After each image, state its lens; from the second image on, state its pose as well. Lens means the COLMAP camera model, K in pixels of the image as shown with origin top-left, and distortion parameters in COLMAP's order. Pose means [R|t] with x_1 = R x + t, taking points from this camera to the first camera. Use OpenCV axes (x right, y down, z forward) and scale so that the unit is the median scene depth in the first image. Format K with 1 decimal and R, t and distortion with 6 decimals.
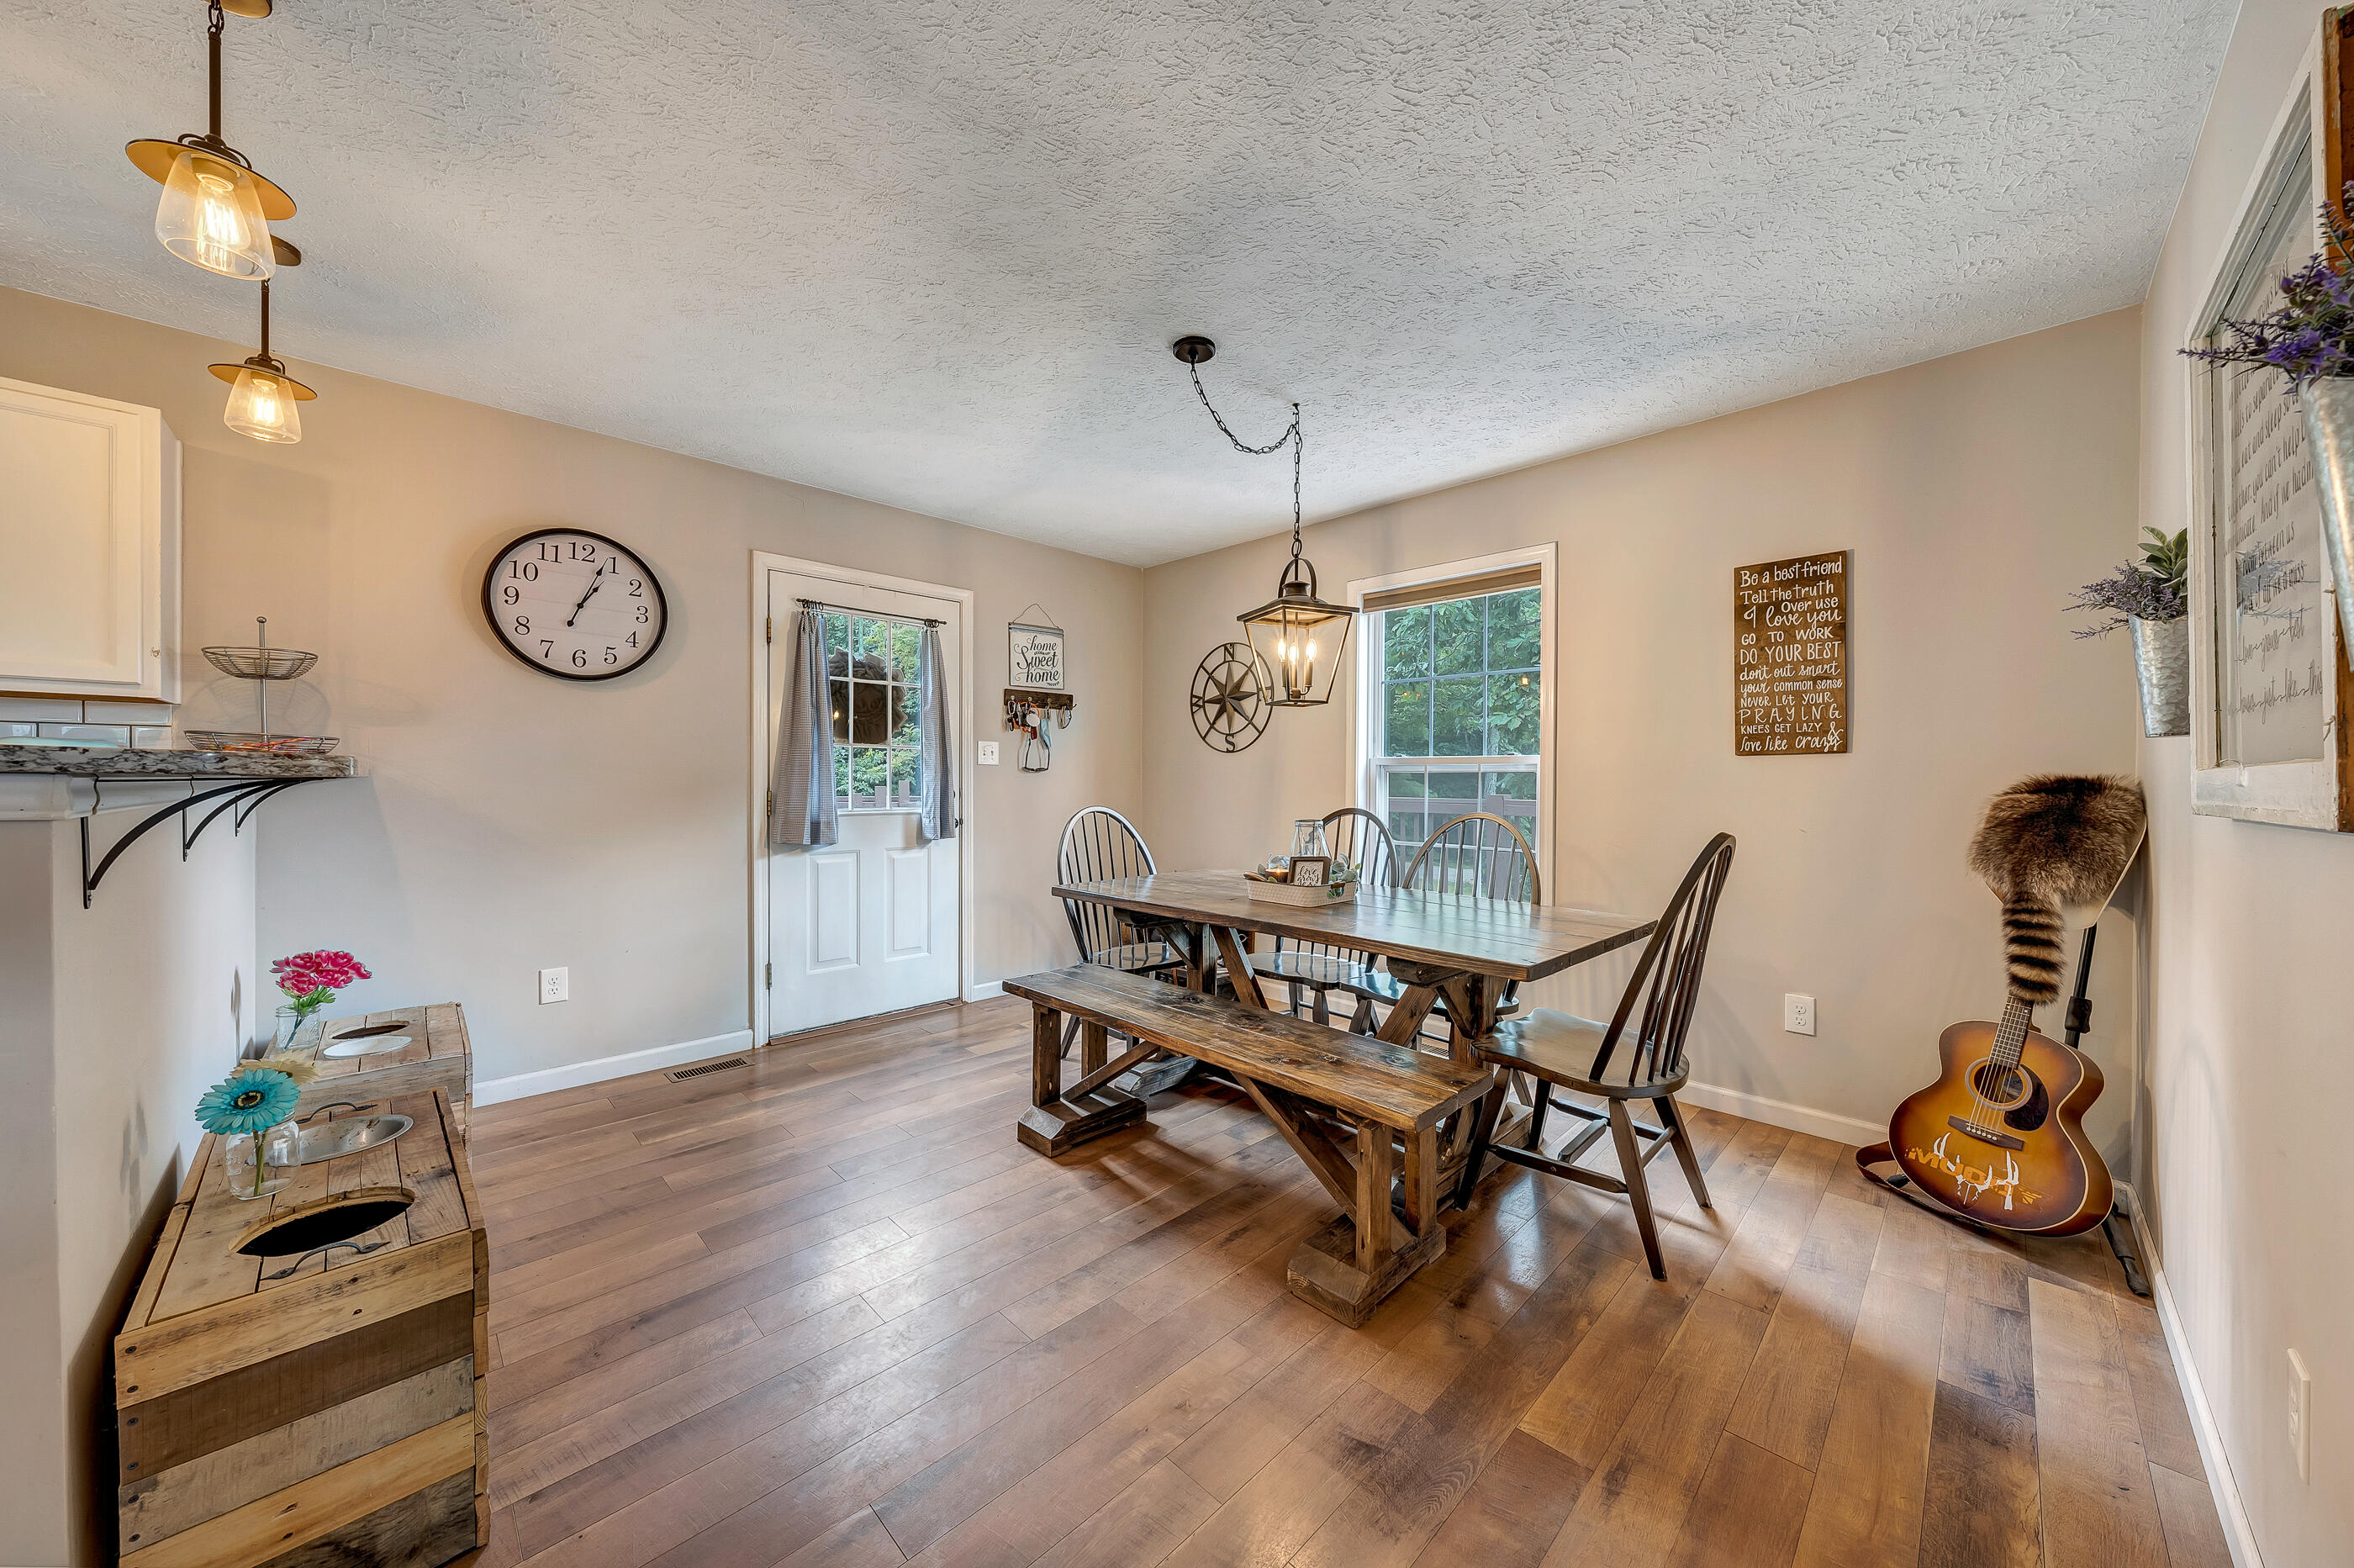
lens RADIAL K [[805.3, 0, 1188.0], [0, 805.3, 780.2], [0, 0, 1]] dist [-0.002747, 0.000141]
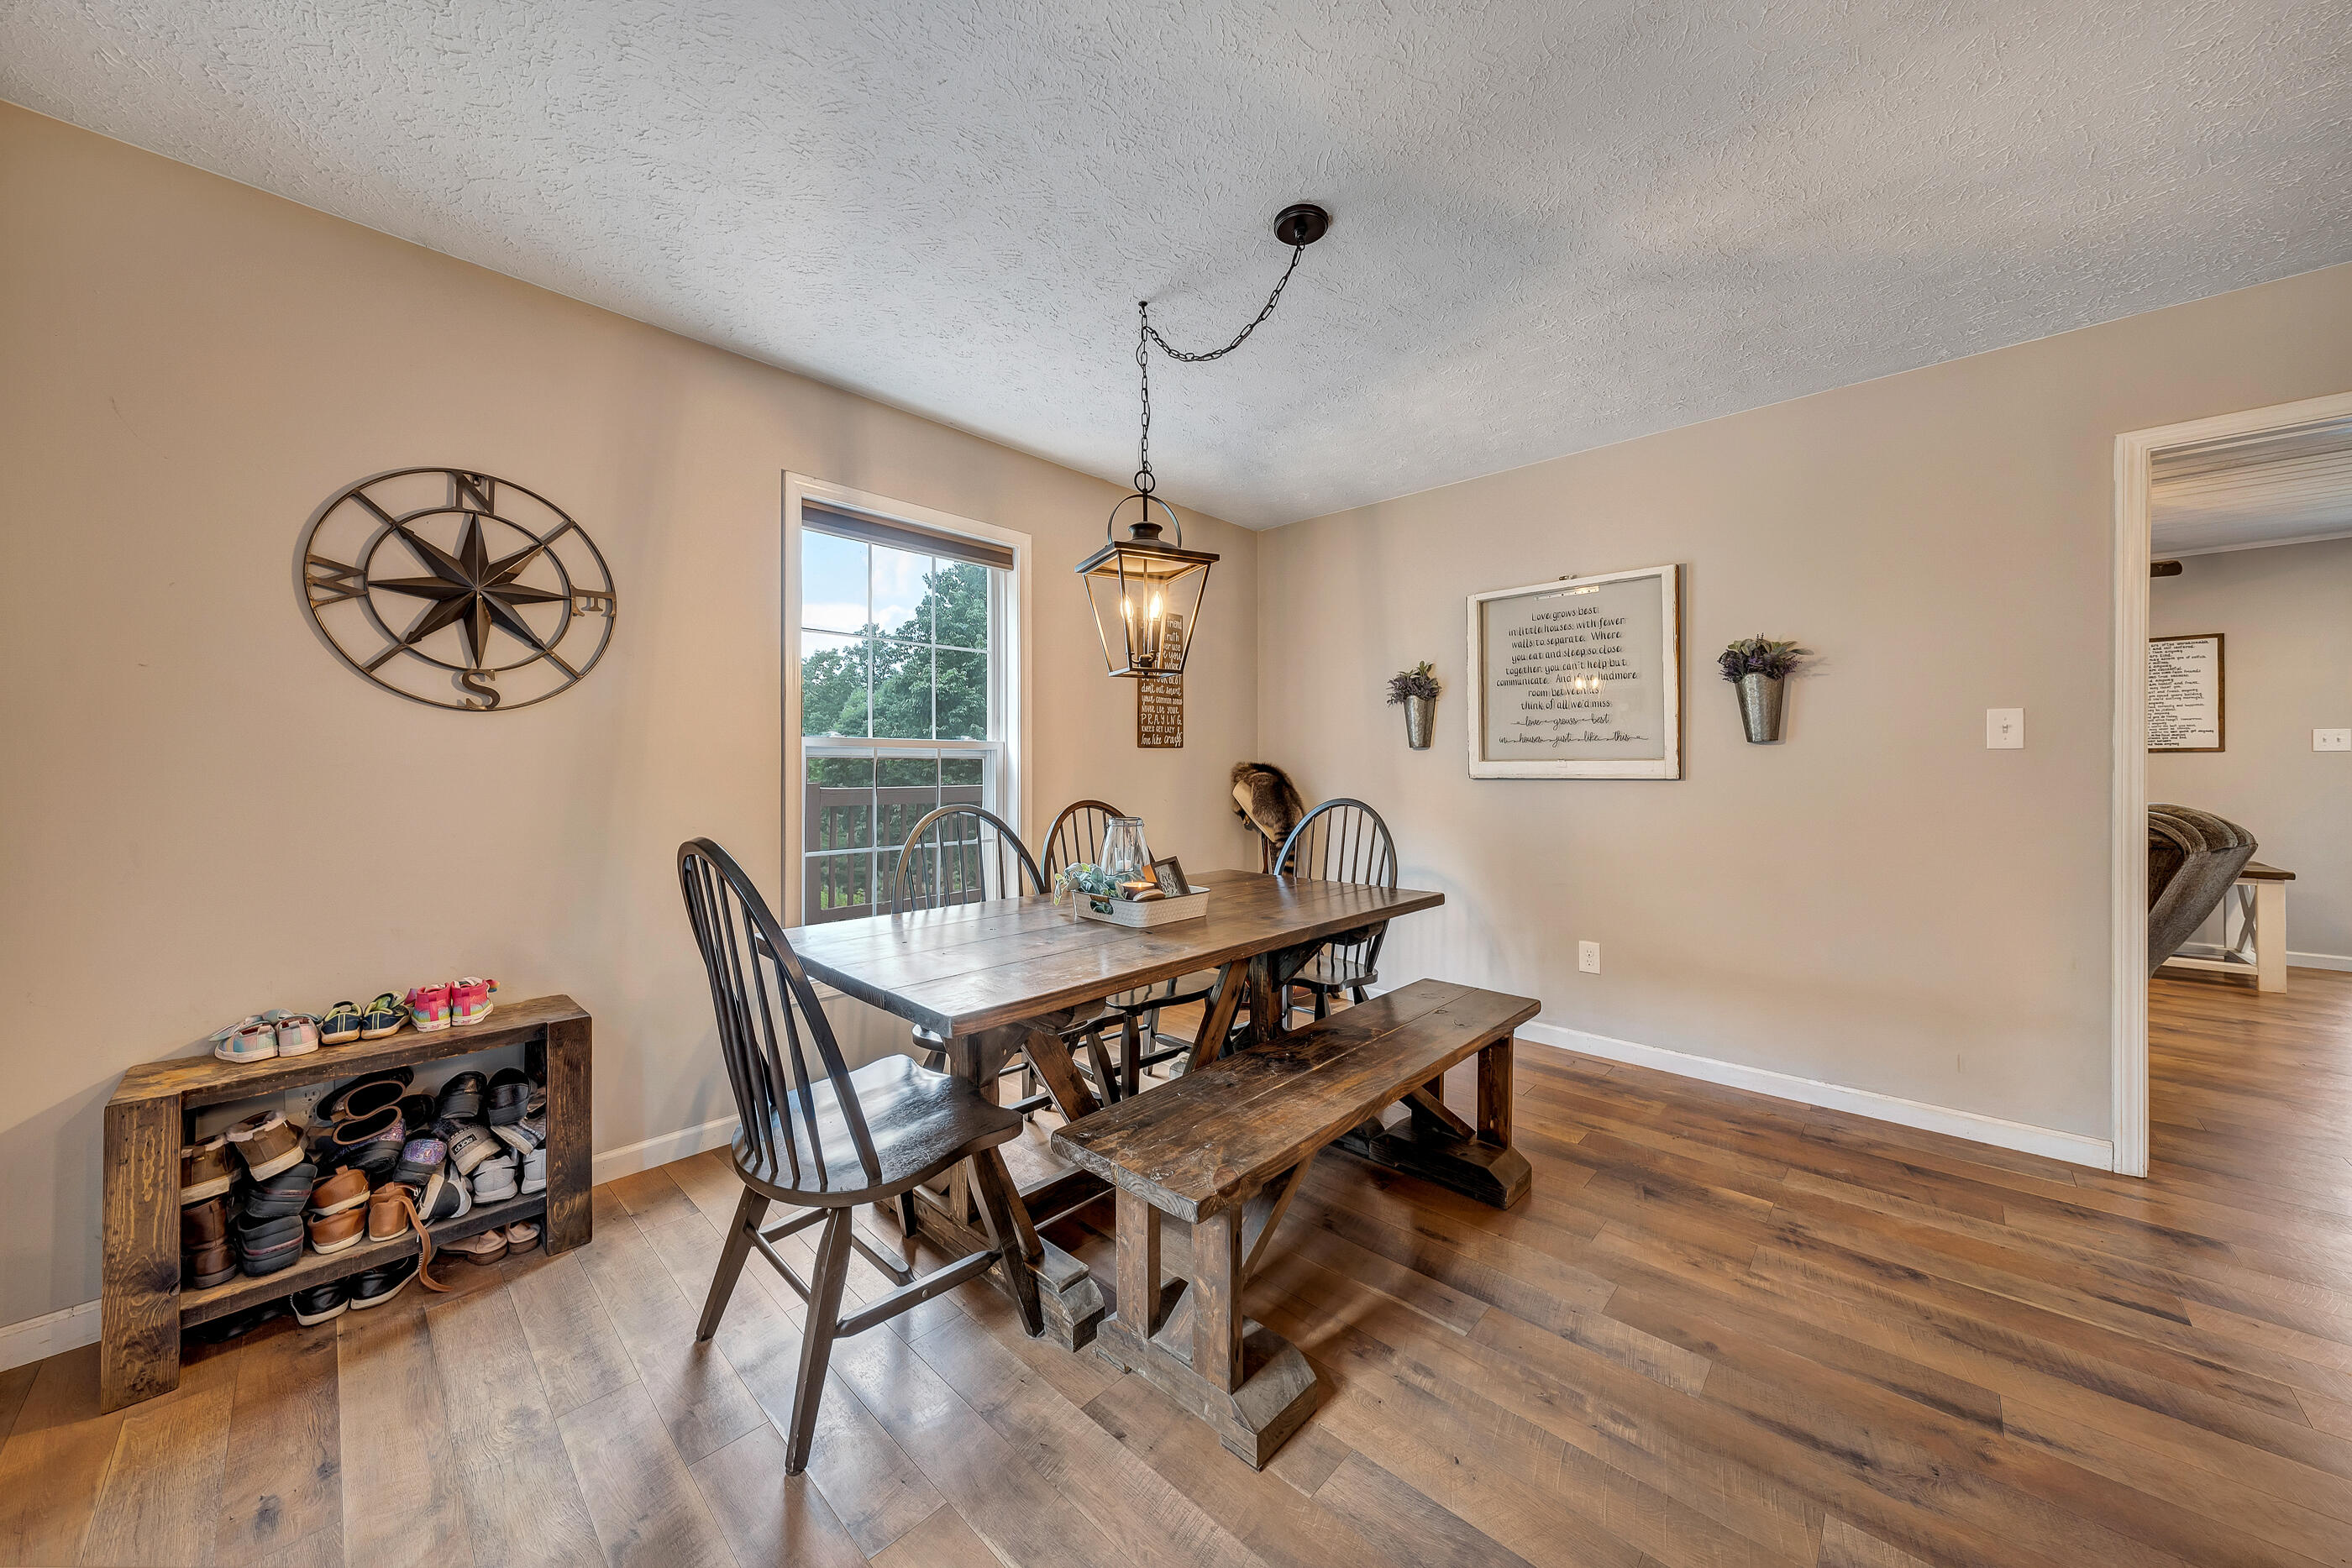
lens RADIAL K [[804.5, 0, 1174.9], [0, 804.5, 764.3], [0, 0, 1]] dist [-0.002747, 0.000141]
pose [[-0.021789, -0.001993, 0.999761, -0.526966], [0.003119, 0.999993, 0.002061, -0.004369], [-0.999758, 0.003163, -0.021783, 0.776127]]
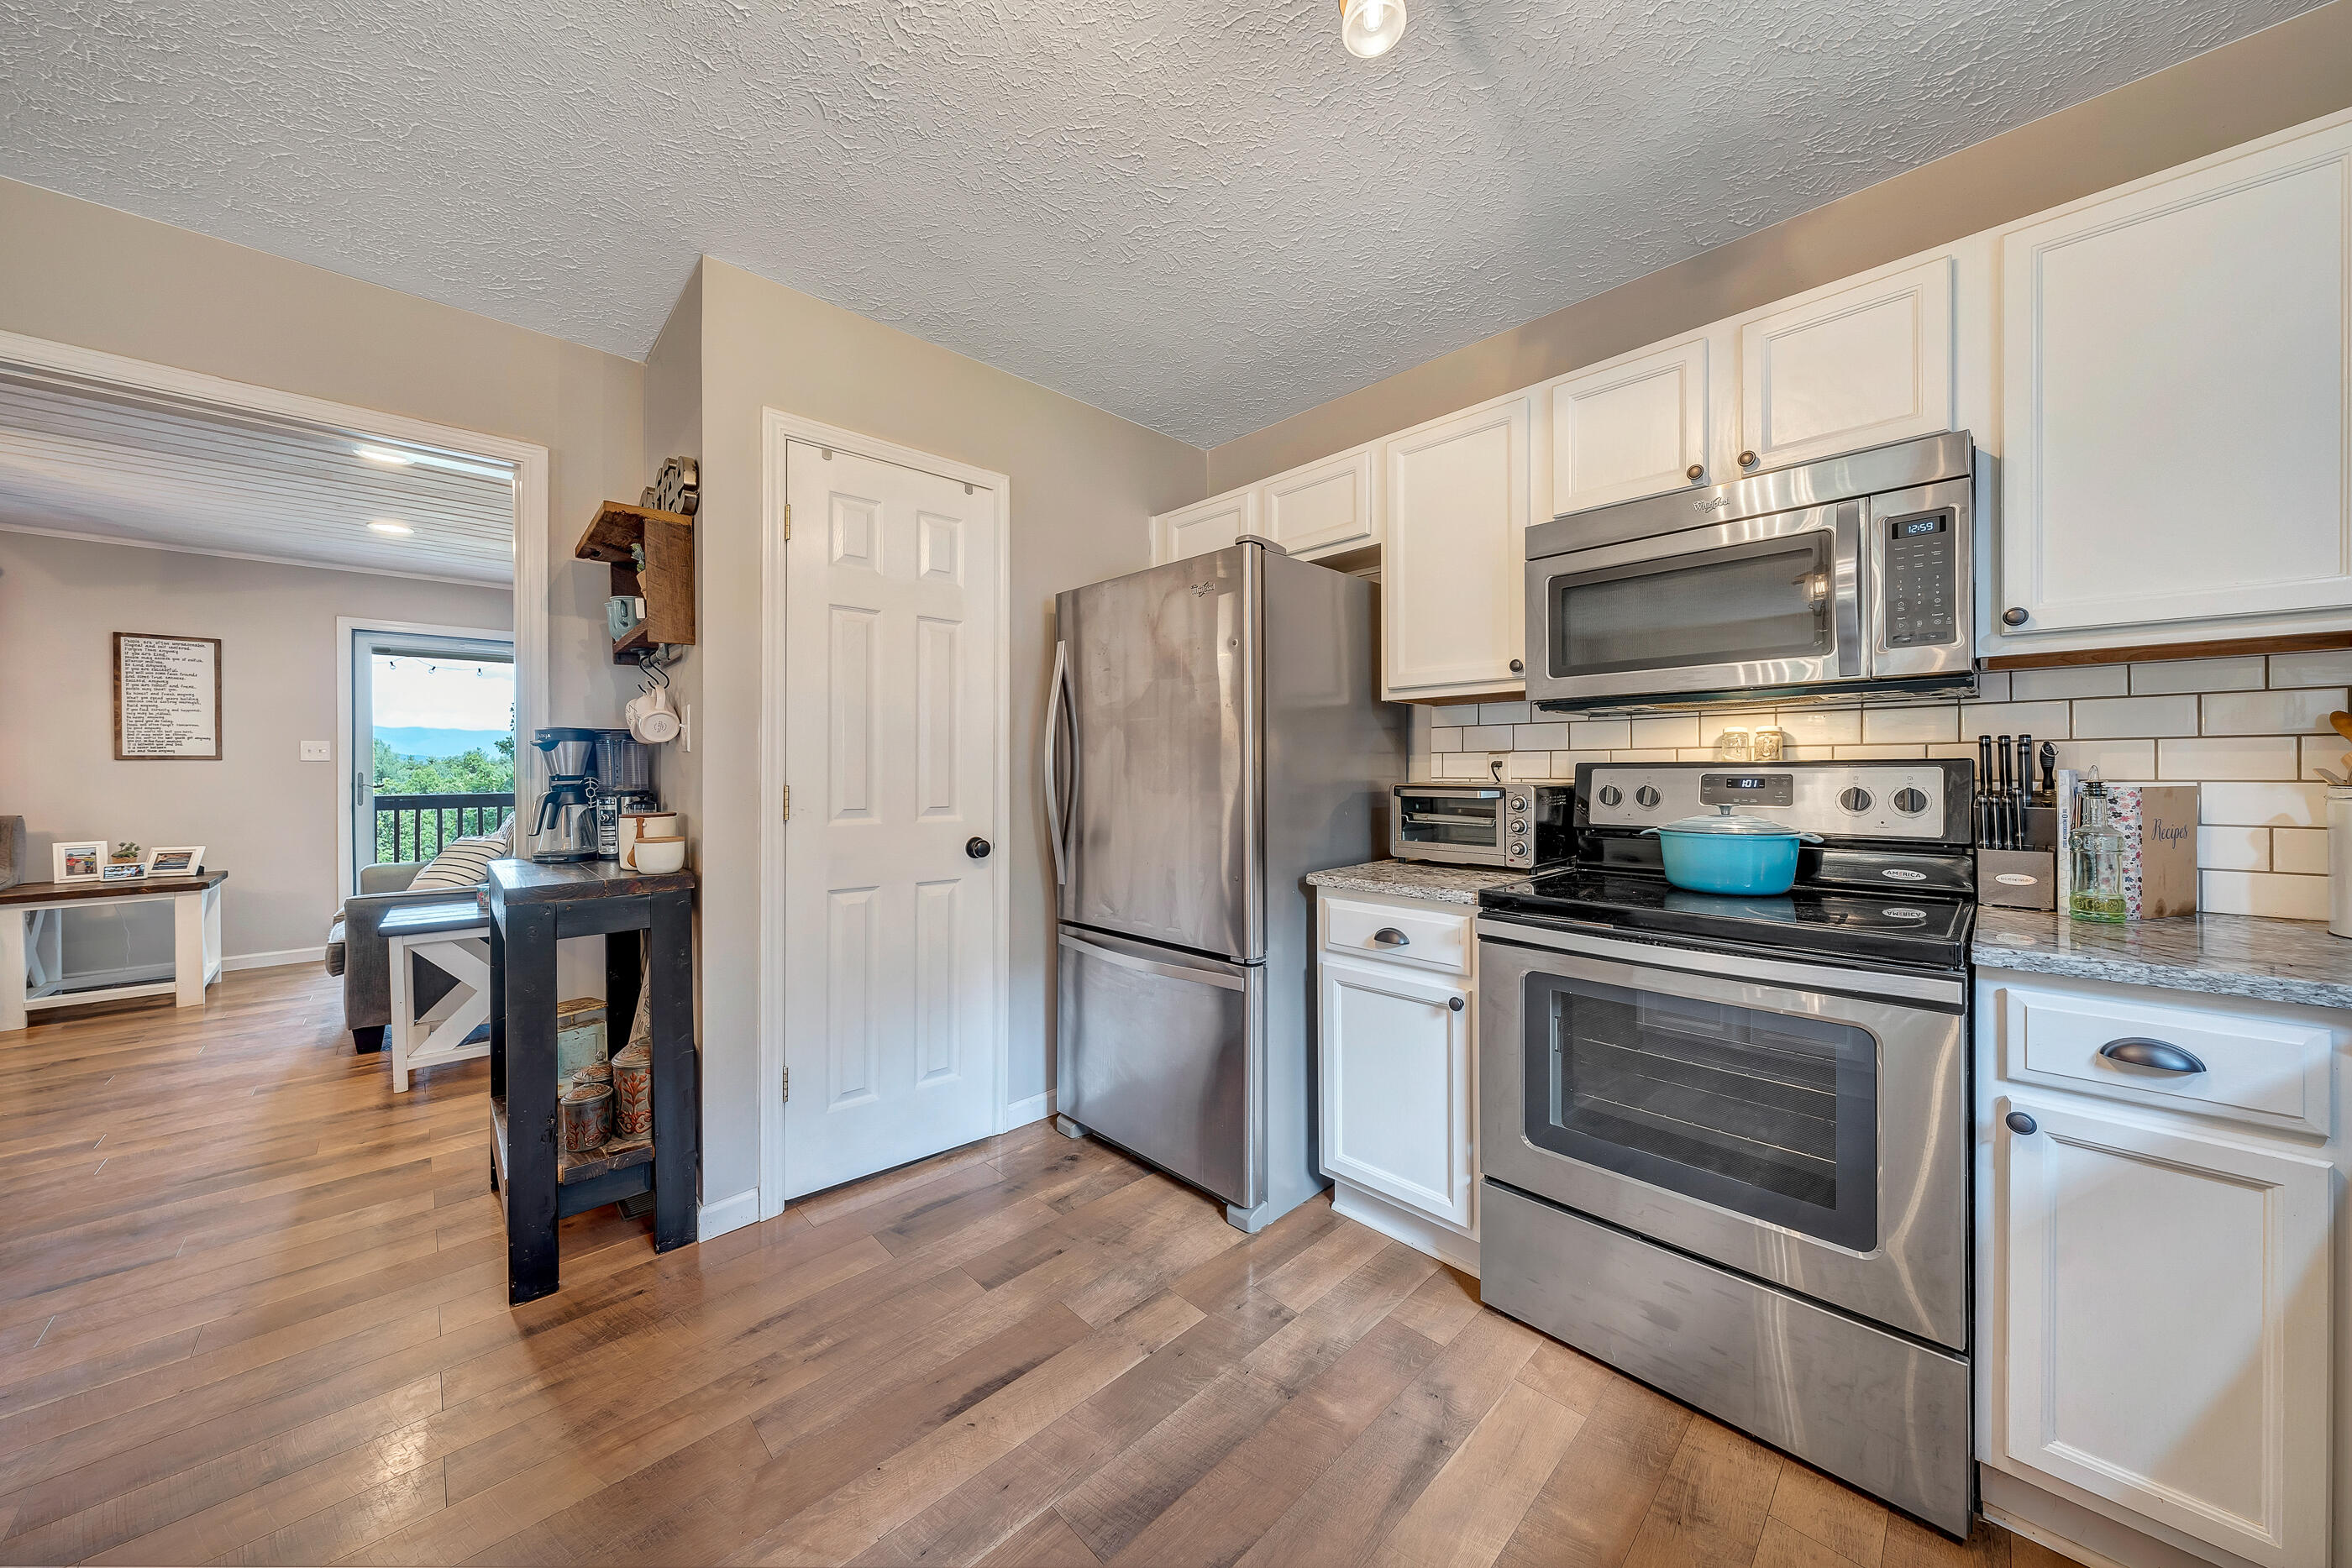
lens RADIAL K [[804.5, 0, 1184.9], [0, 804.5, 772.5], [0, 0, 1]] dist [-0.002747, 0.000141]
pose [[-0.999700, -0.001760, 0.024435, -0.838860], [-0.001710, 0.999996, 0.002060, -0.002798], [-0.024438, 0.002018, -0.999699, 0.259196]]
